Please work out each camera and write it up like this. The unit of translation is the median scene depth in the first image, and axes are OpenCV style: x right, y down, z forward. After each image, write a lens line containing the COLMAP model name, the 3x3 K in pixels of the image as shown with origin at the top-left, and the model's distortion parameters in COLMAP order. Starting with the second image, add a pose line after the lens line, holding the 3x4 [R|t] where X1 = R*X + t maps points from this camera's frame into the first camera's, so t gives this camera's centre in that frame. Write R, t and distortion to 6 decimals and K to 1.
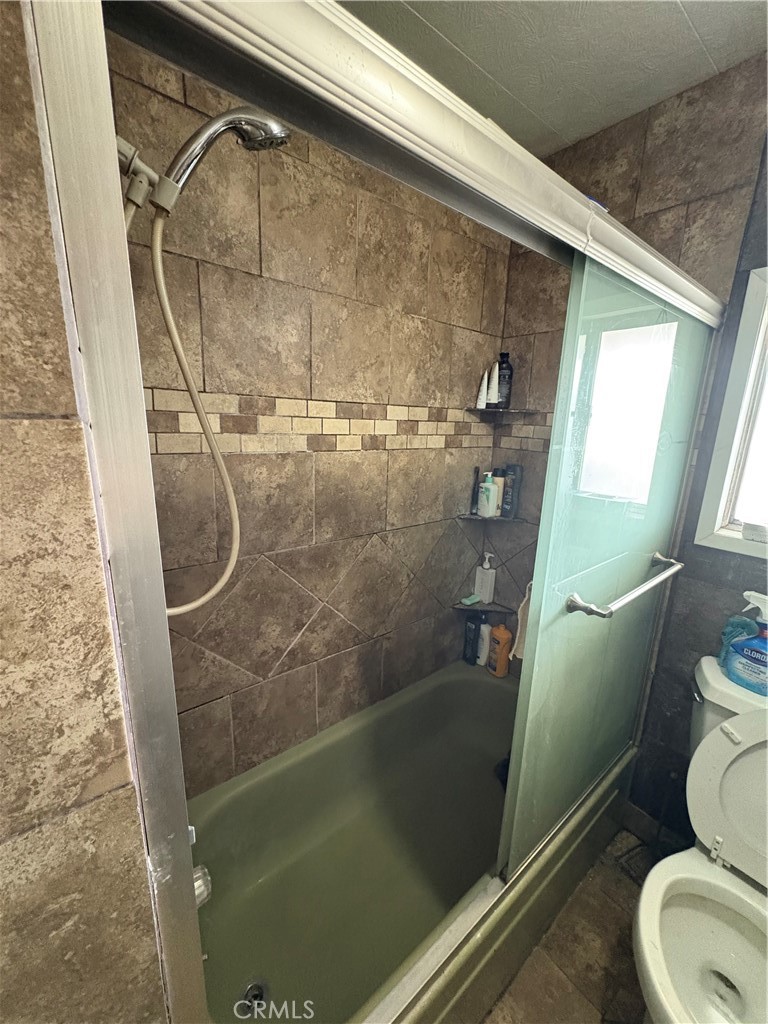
lens RADIAL K [[406.0, 0, 387.7], [0, 406.0, 509.0], [0, 0, 1]] dist [-0.002077, 0.000751]
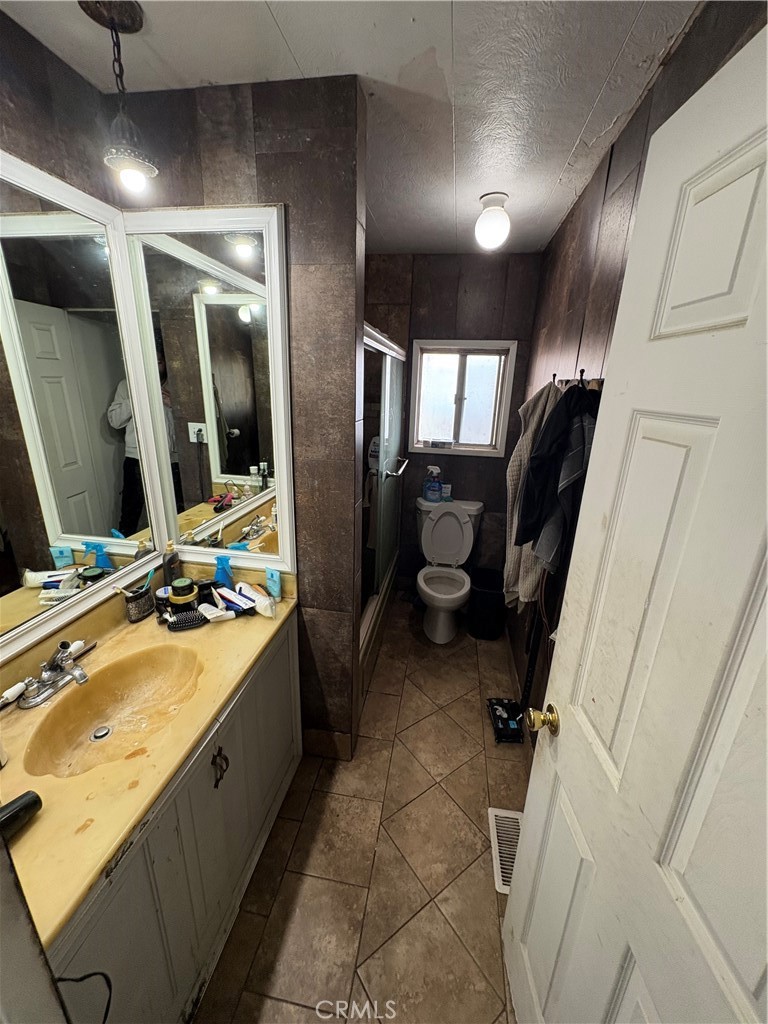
lens RADIAL K [[406.0, 0, 382.7], [0, 406.0, 510.9], [0, 0, 1]] dist [-0.002077, 0.000751]
pose [[0.753999, -0.212550, 0.621536, -1.006311], [0.145678, 0.976747, 0.157299, 0.029732], [-0.640518, -0.028059, 0.767431, -0.816714]]
